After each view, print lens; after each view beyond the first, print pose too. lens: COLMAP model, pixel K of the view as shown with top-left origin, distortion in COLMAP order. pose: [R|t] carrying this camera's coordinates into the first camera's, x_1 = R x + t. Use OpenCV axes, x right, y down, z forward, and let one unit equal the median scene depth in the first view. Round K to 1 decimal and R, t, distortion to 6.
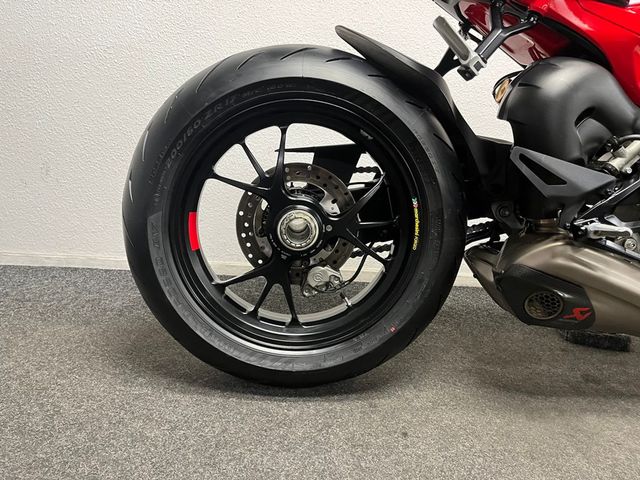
lens RADIAL K [[482.2, 0, 320.0], [0, 482.2, 240.0], [0, 0, 1]] dist [0.095283, -0.126946]
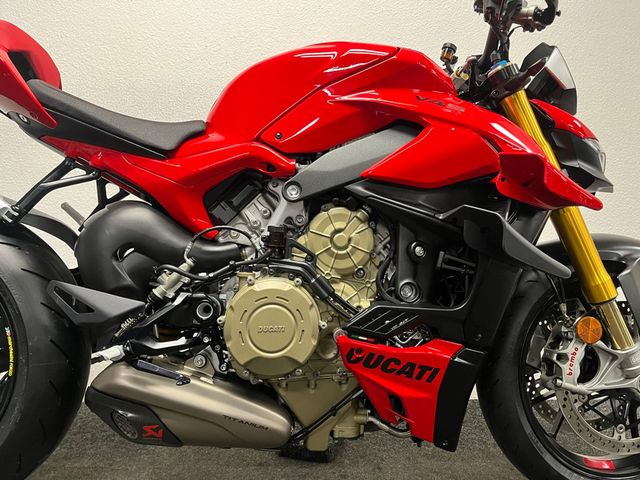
lens RADIAL K [[482.2, 0, 320.0], [0, 482.2, 240.0], [0, 0, 1]] dist [0.095283, -0.126946]
pose [[0.998955, -0.042876, 0.015806, 0.864019], [0.045278, 0.975446, -0.215535, -0.008048], [-0.006177, 0.216026, 0.976368, -0.115345]]
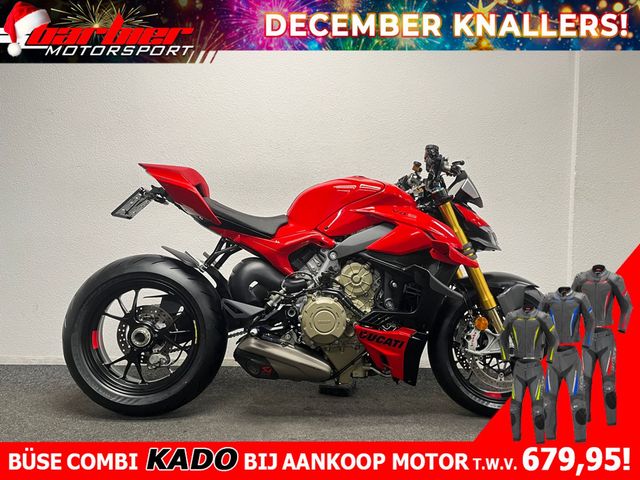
lens RADIAL K [[482.2, 0, 320.0], [0, 482.2, 240.0], [0, 0, 1]] dist [0.095283, -0.126946]
pose [[0.999102, -0.041162, -0.010032, 0.793050], [0.038211, 0.977749, -0.206267, 0.036689], [0.018299, 0.205698, 0.978444, -1.227135]]
